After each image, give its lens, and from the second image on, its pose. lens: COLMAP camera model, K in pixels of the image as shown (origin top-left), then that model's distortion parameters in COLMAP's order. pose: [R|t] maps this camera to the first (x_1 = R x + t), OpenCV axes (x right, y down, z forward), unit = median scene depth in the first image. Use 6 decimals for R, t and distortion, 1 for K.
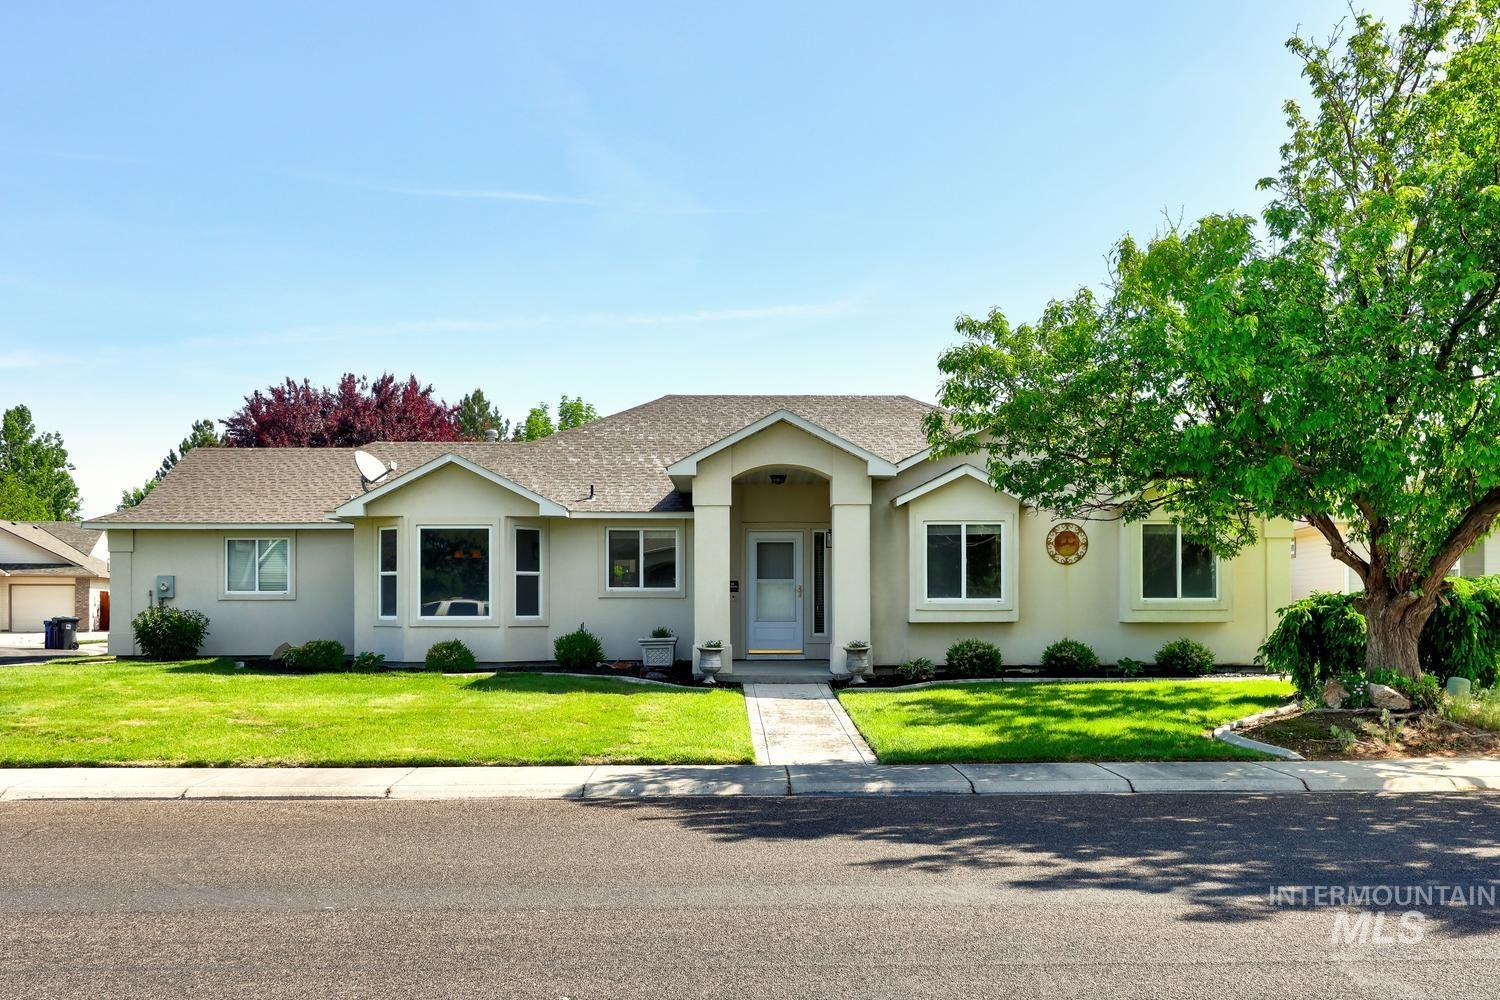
lens RADIAL K [[1353.3, 0, 748.6], [0, 1353.3, 600.1], [0, 0, 1]] dist [0.003507, -0.004419]
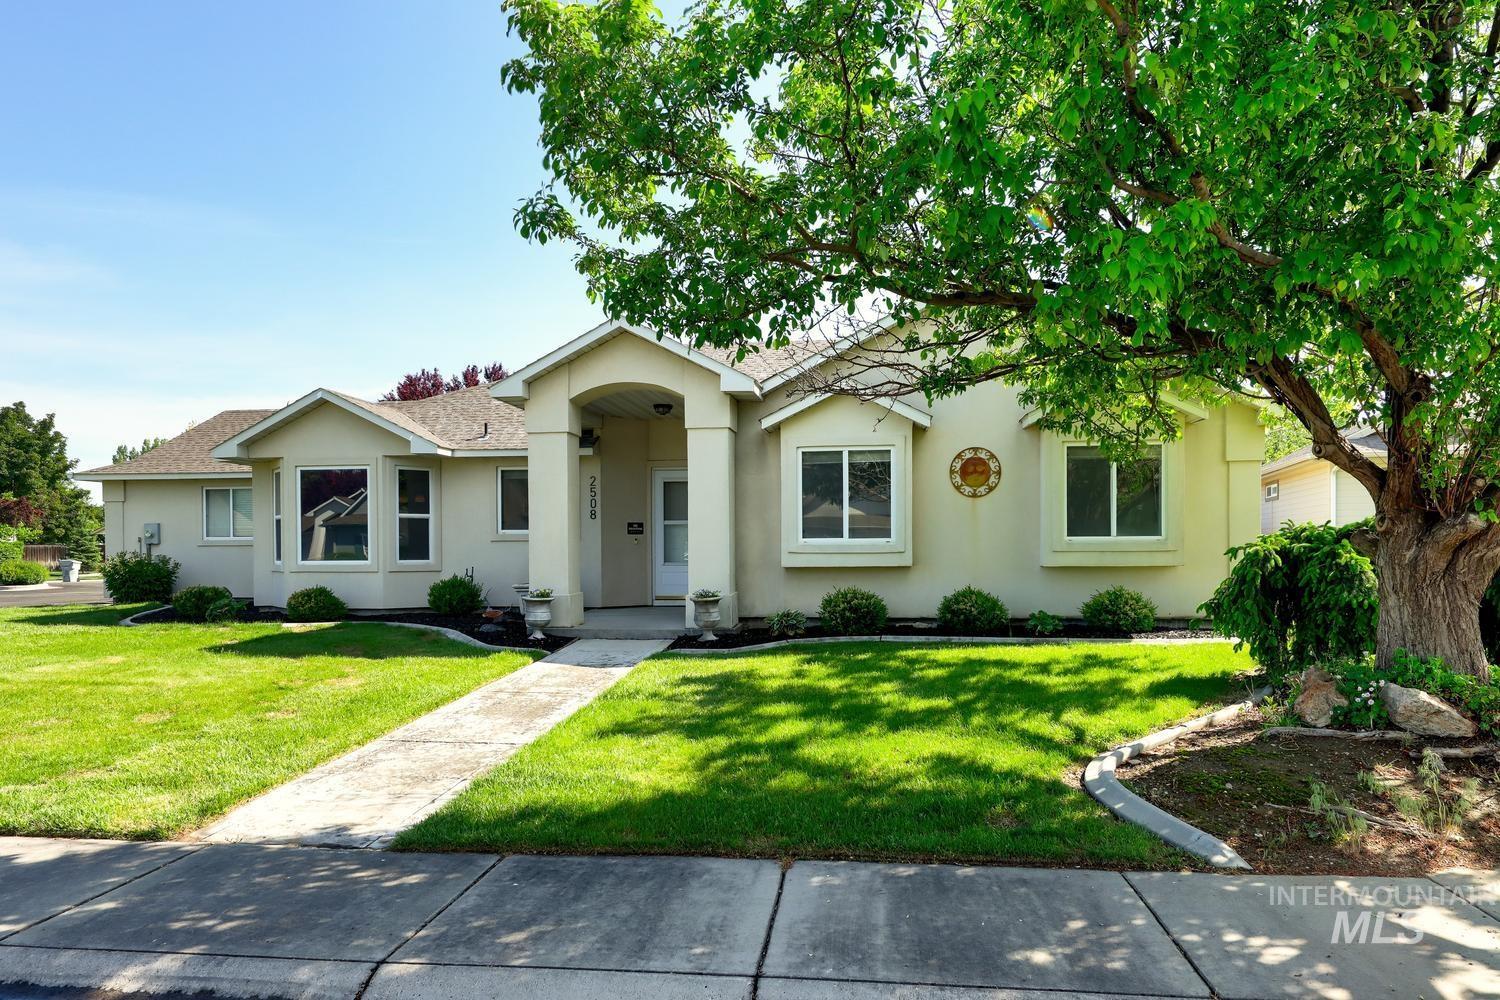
lens RADIAL K [[928.1, 0, 753.9], [0, 928.1, 560.9], [0, 0, 1]] dist [-0.000524, 0.000870]
pose [[0.990200, -0.002701, -0.139629, 0.184760], [0.004856, 0.999874, 0.015095, 0.003674], [0.139570, -0.015625, 0.990089, 0.425471]]
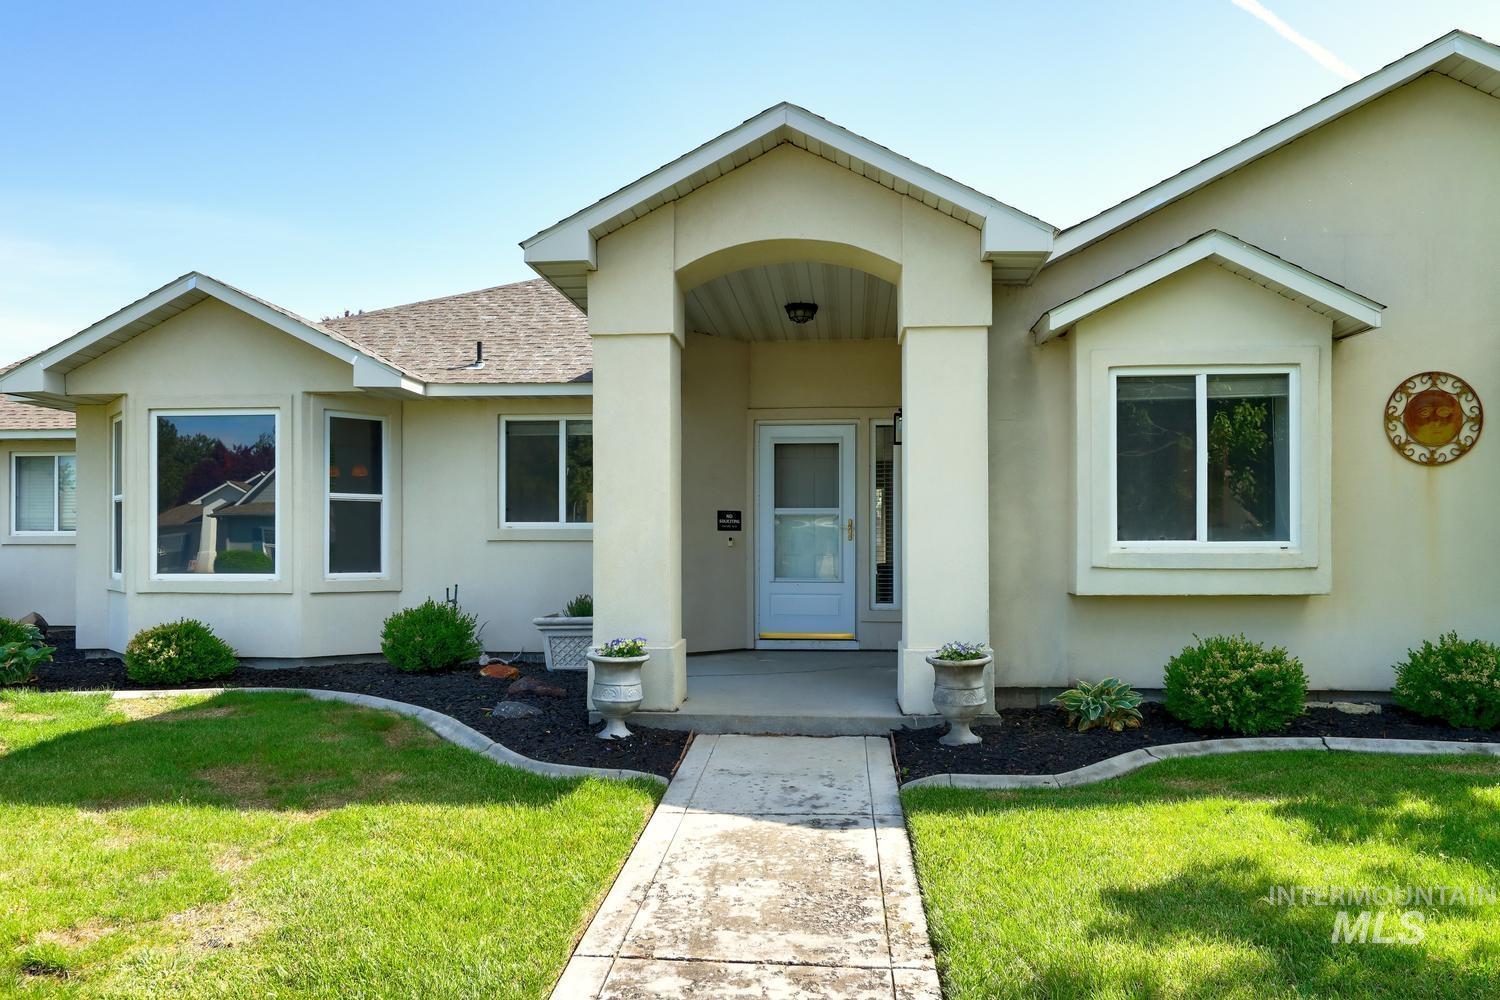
lens RADIAL K [[1046.6, 0, 753.0], [0, 1046.6, 538.8], [0, 0, 1]] dist [-0.002348, -0.002433]
pose [[0.995038, -0.000845, -0.099489, 0.047398], [0.000445, 0.999992, -0.004035, -0.000821], [0.099492, 0.003971, 0.995030, 0.651900]]
